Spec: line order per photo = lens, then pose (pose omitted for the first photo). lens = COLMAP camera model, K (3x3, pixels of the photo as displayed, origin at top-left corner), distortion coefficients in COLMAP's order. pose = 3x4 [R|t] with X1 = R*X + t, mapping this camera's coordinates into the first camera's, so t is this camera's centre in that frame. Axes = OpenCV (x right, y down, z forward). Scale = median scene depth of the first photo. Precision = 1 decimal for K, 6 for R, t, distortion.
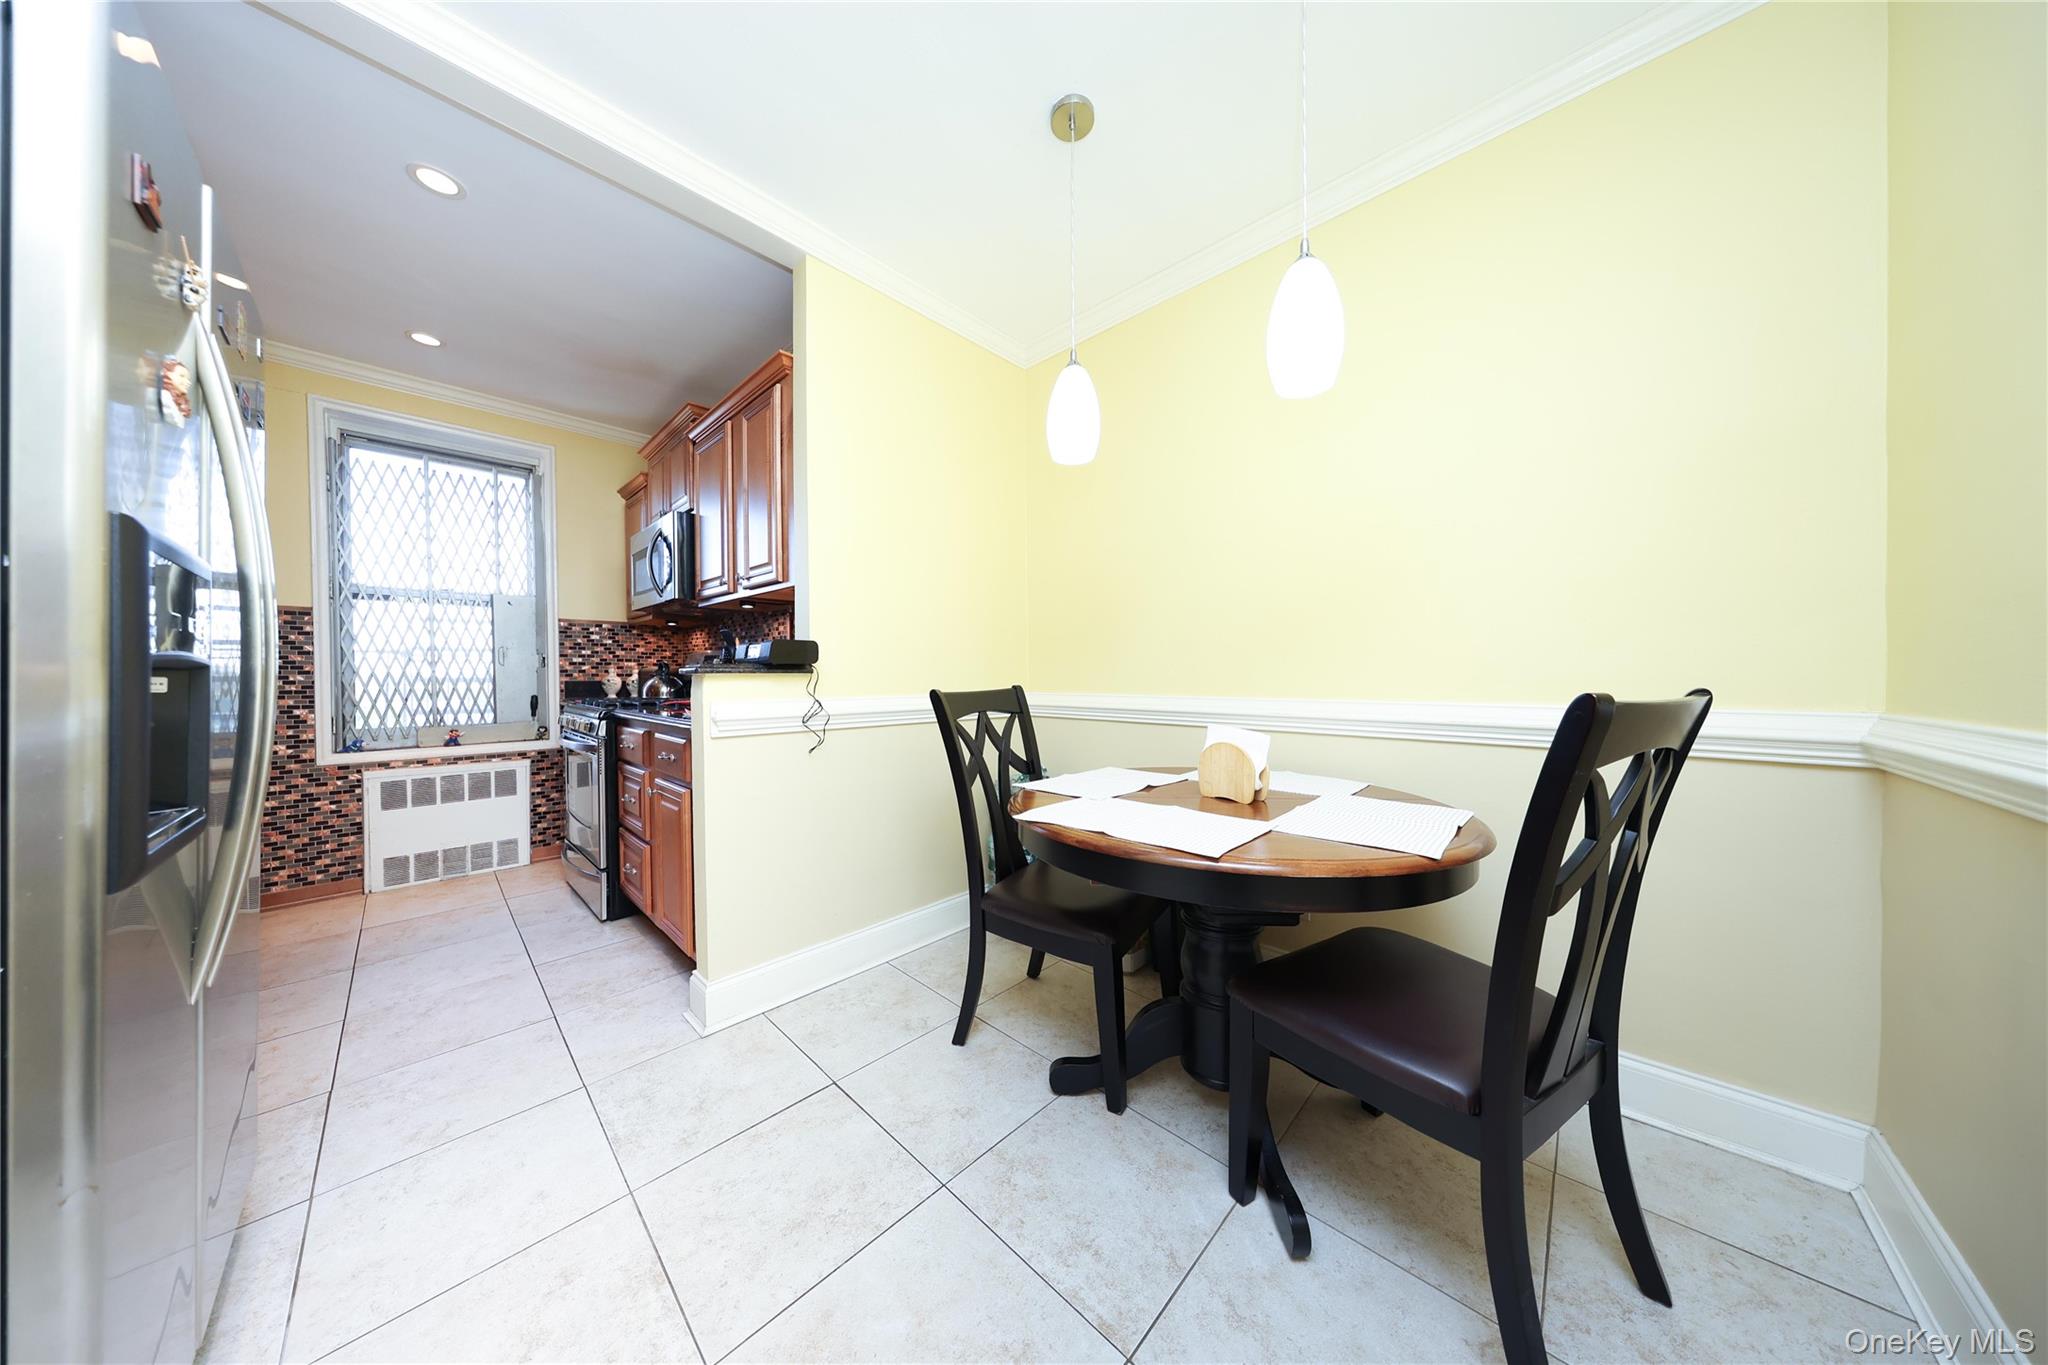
lens RADIAL K [[594.8, 0, 1026.7], [0, 594.8, 682.5], [0, 0, 1]] dist [-0.000594, -0.000370]
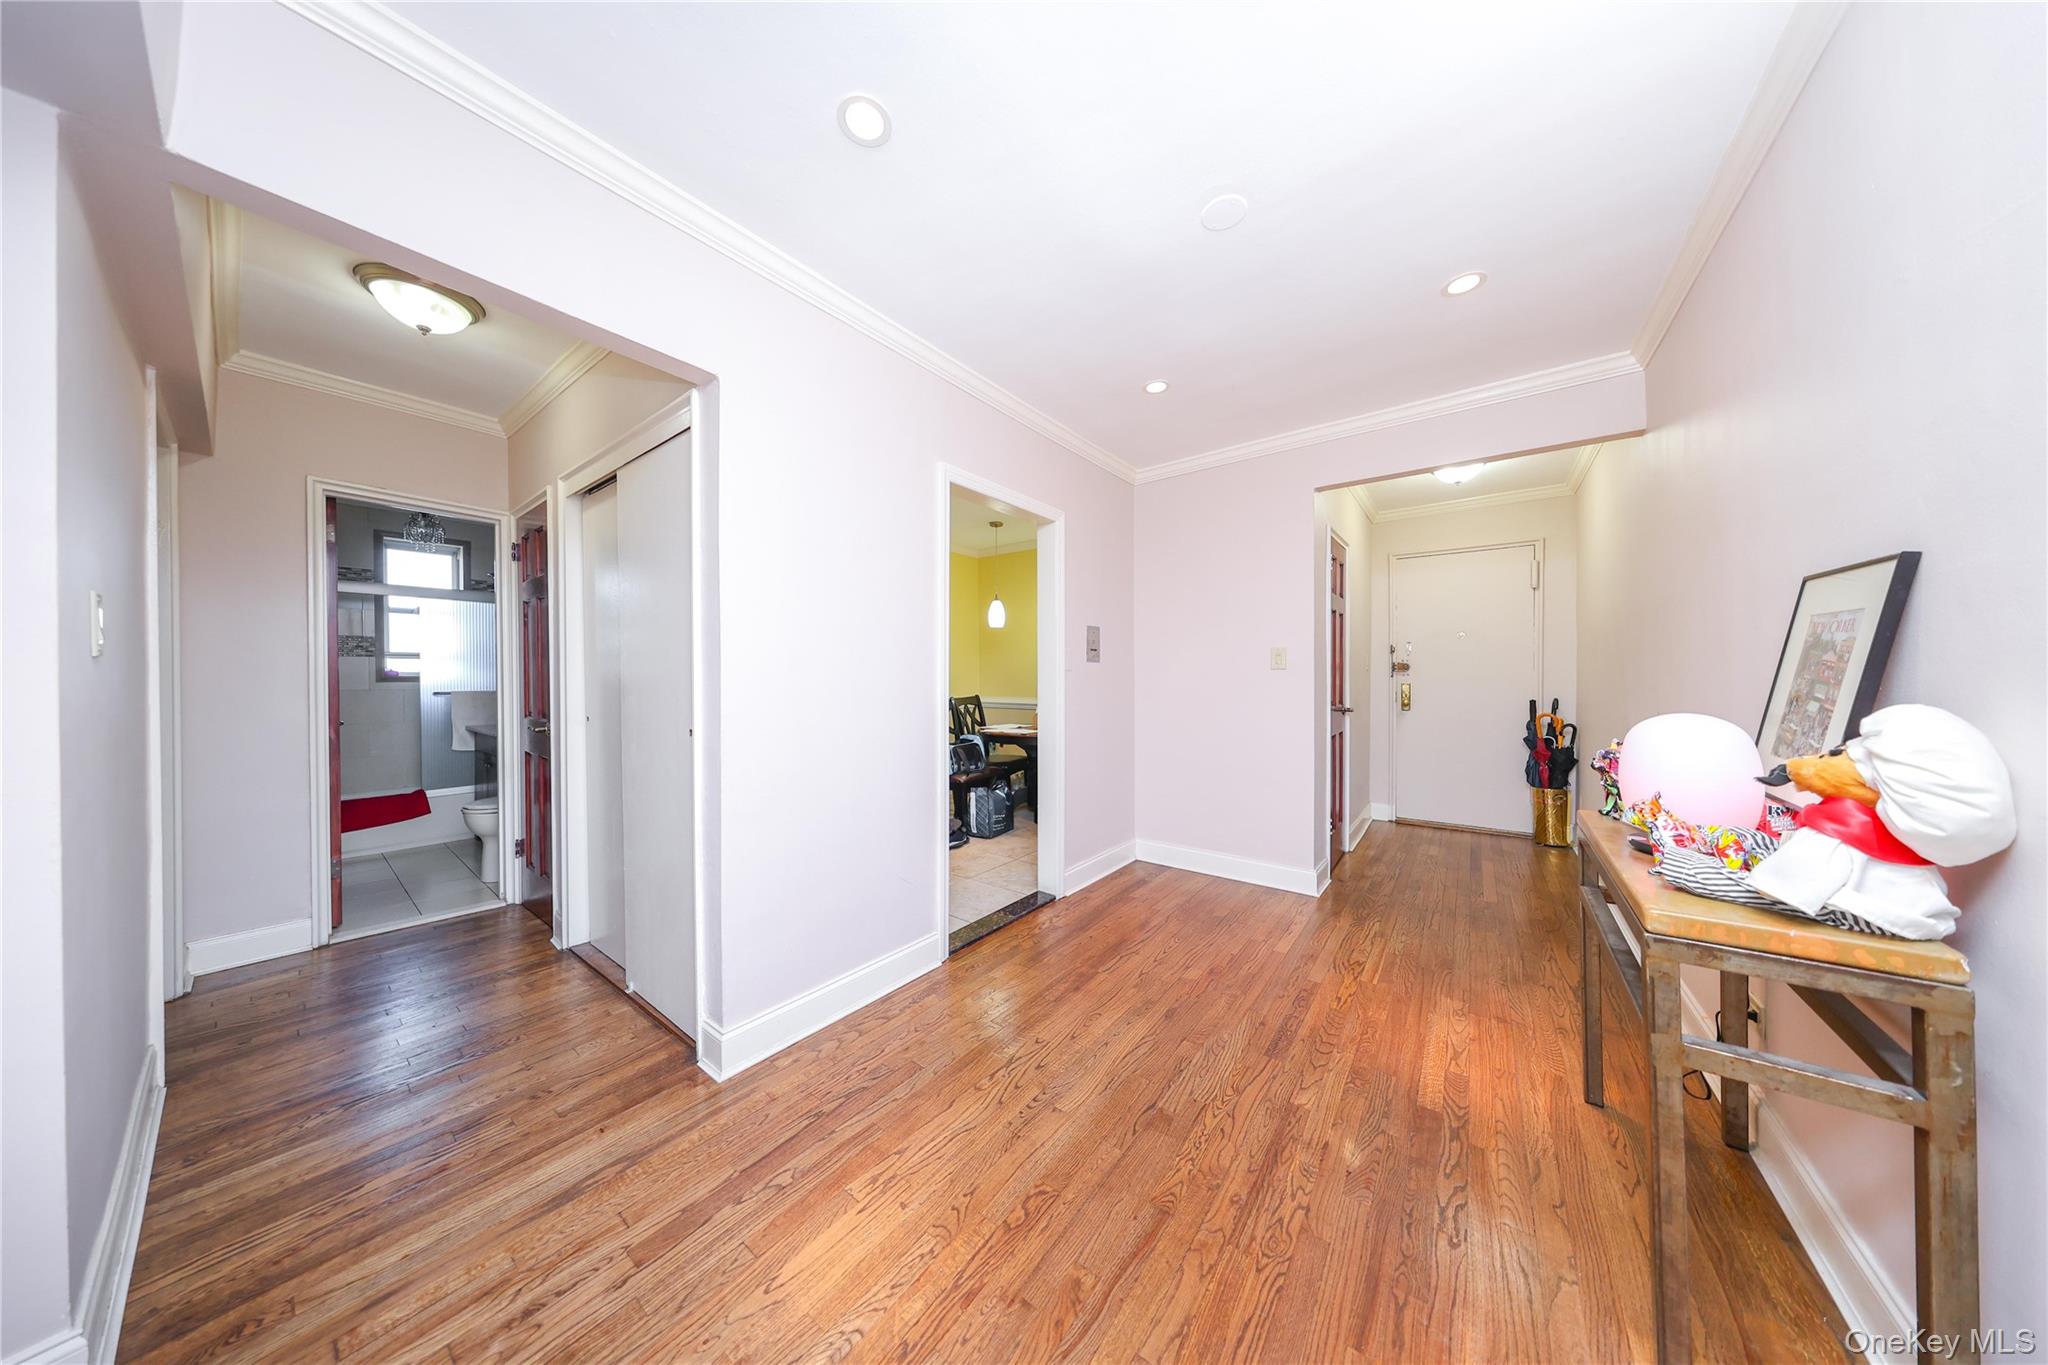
lens RADIAL K [[594.8, 0, 1034.5], [0, 594.8, 686.4], [0, 0, 1]] dist [-0.000594, -0.000370]
pose [[0.994193, 0.006913, 0.107388, -0.051792], [-0.006449, 0.999968, -0.004663, -0.025678], [-0.107417, 0.003944, 0.994206, -1.869097]]
